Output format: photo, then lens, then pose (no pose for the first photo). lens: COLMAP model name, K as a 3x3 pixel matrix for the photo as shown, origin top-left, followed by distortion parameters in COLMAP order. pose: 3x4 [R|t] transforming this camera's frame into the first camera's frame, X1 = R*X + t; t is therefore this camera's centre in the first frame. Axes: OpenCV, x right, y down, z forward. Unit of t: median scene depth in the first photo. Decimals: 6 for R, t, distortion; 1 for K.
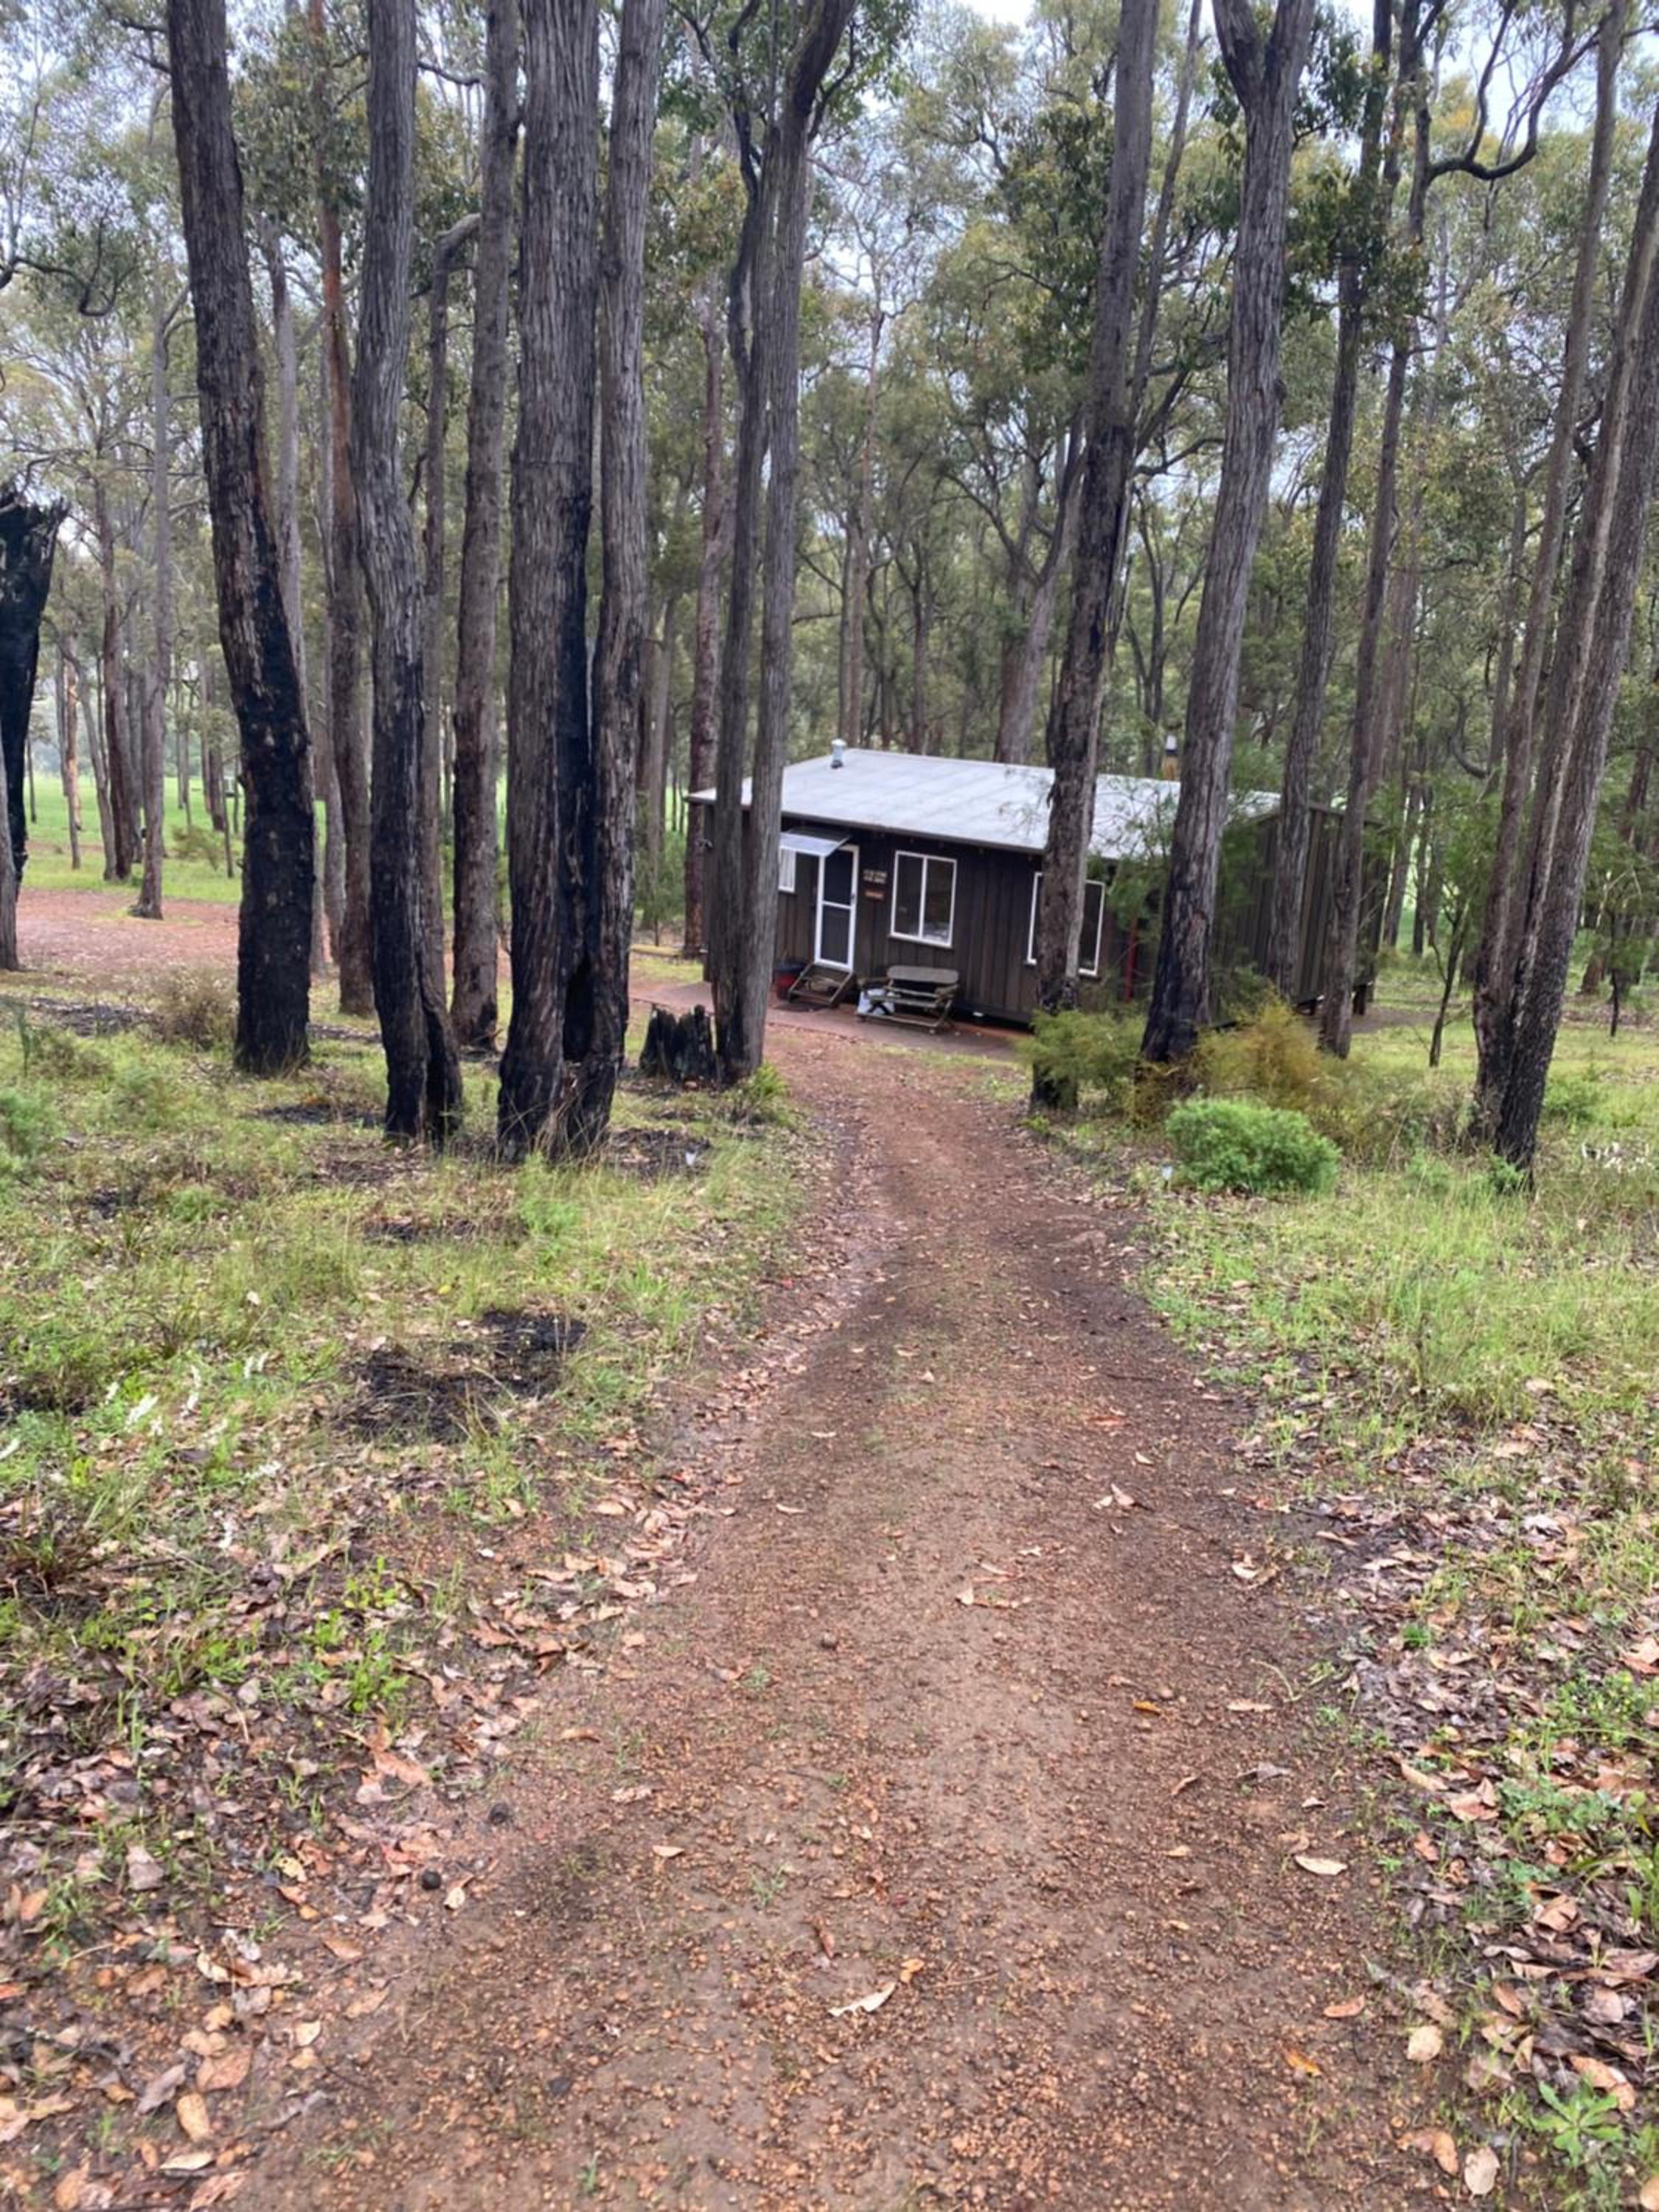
lens RADIAL K [[1665.3, 0, 829.5], [0, 1665.3, 1106.0], [0, 0, 1]] dist [0.128458, -0.299683]
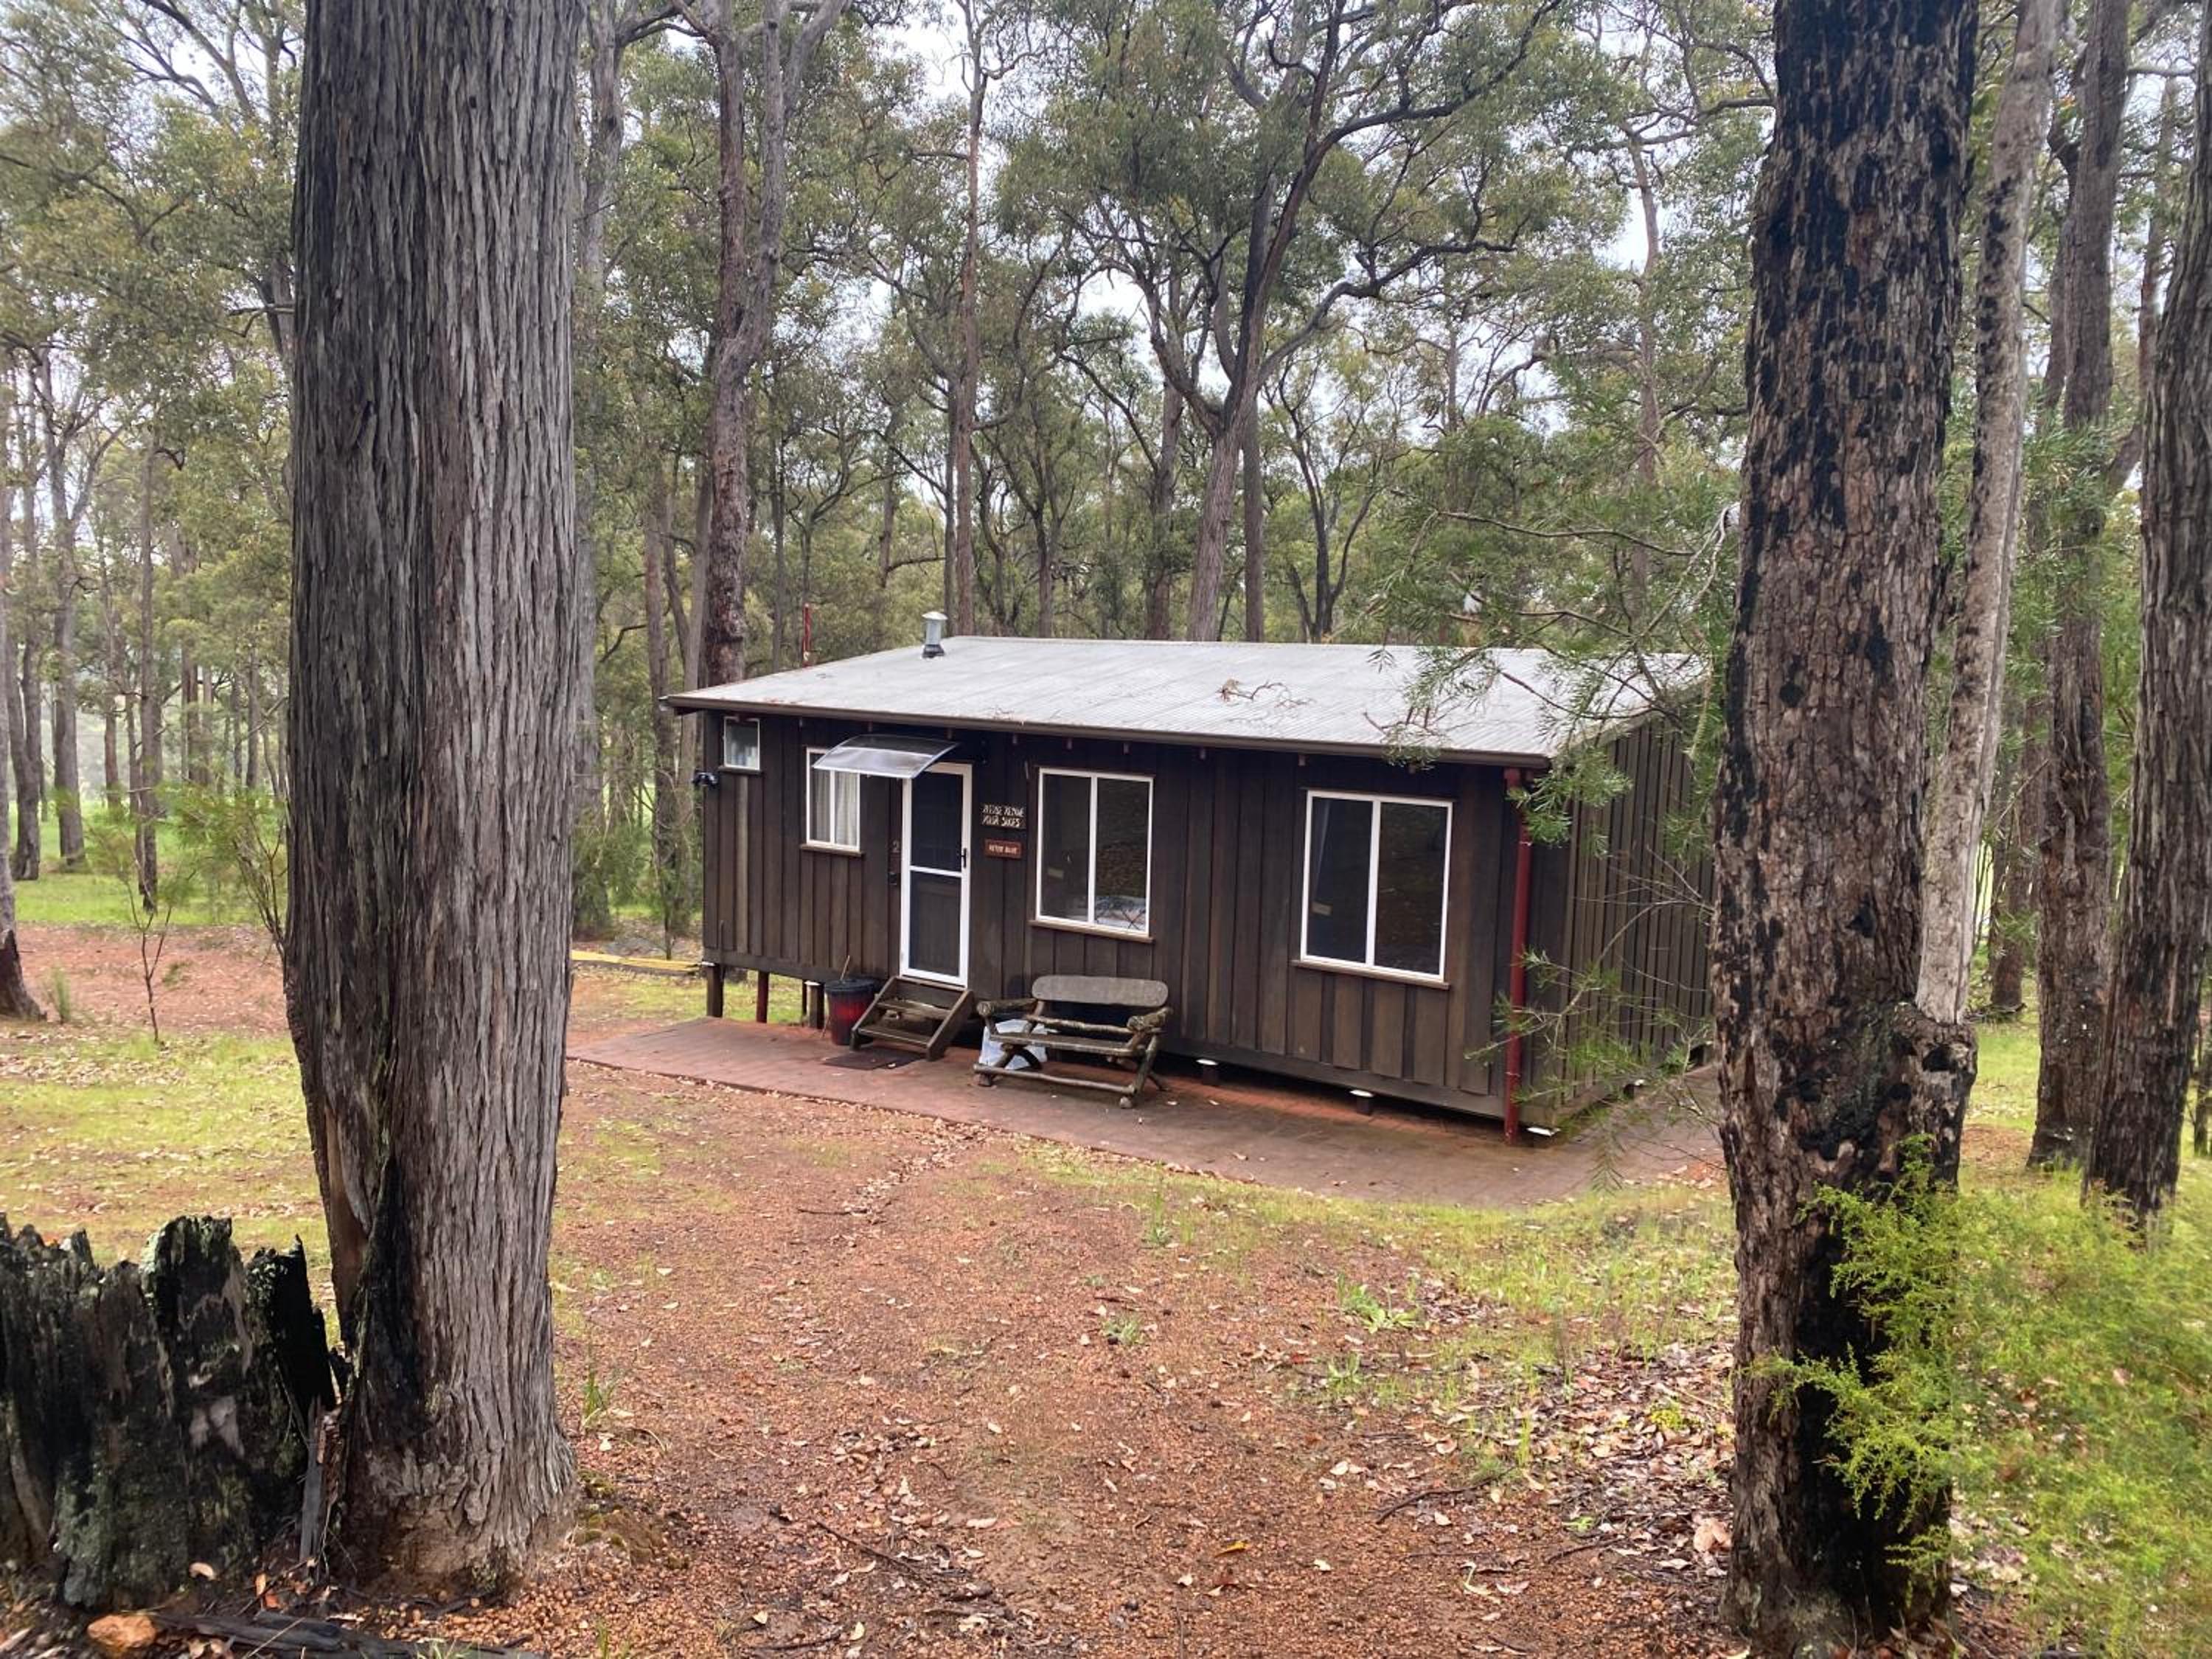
lens RADIAL K [[1665.3, 0, 1117.9], [0, 1665.3, 825.3], [0, 0, 1]] dist [0.128458, -0.299683]
pose [[0.994651, -0.029891, 0.098871, 0.010466], [0.046384, 0.984528, -0.168975, -0.039648], [-0.092291, 0.172657, 0.980649, 0.458538]]
